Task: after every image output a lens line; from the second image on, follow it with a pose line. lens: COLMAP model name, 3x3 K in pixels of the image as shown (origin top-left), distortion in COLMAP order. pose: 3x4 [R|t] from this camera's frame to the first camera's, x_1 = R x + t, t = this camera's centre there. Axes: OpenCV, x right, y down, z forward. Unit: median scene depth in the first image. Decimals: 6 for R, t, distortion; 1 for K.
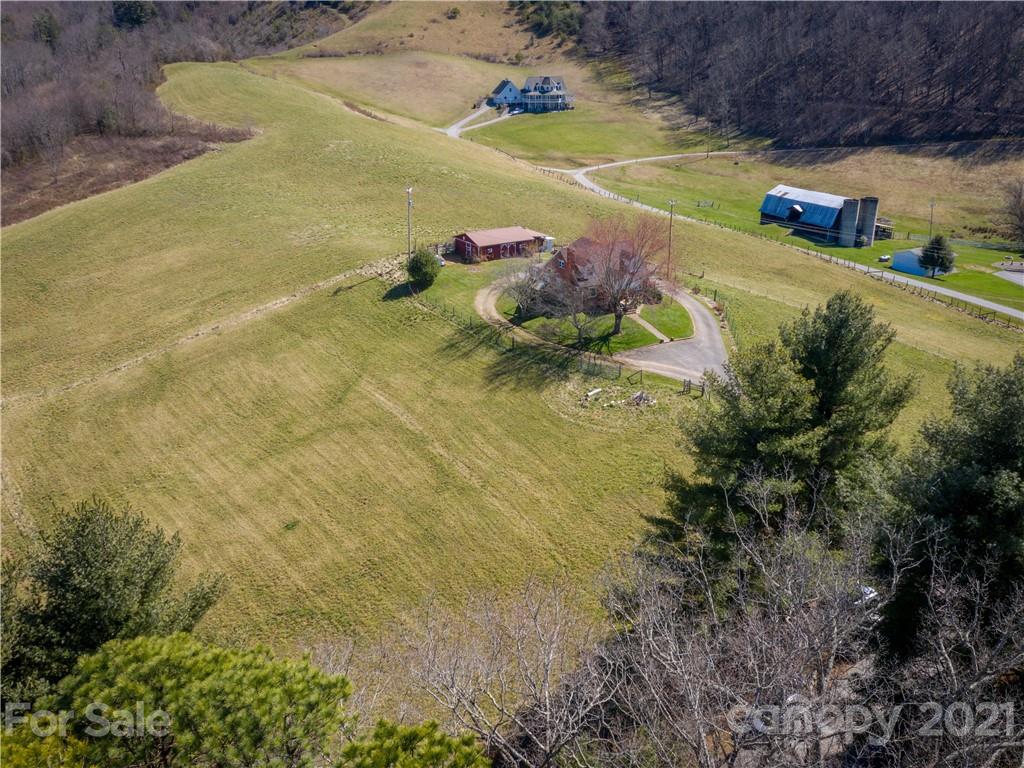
lens RADIAL K [[826.4, 0, 512.0], [0, 826.4, 384.0], [0, 0, 1]] dist [0.001528, 0.004942]
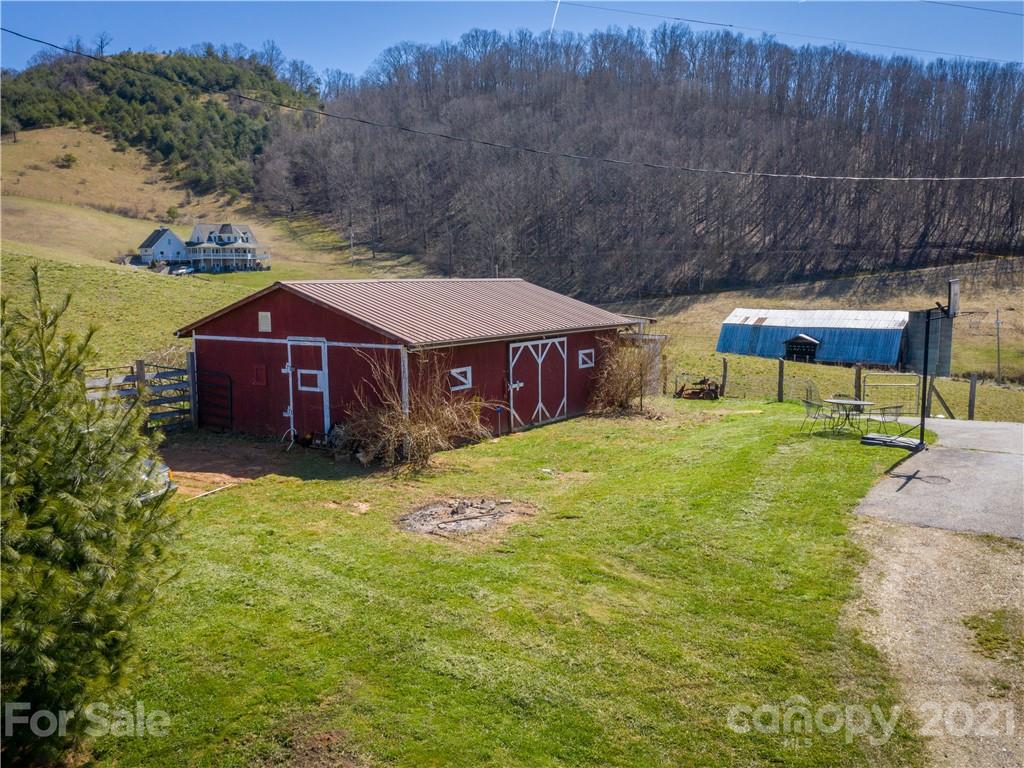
lens RADIAL K [[929.9, 0, 512.0], [0, 929.9, 384.0], [0, 0, 1]] dist [0.000271, 0.012683]
pose [[0.928506, -0.055196, 0.367191, -0.024273], [0.147758, 0.962147, -0.229000, -0.035724], [-0.340652, 0.266883, 0.901515, 0.251115]]
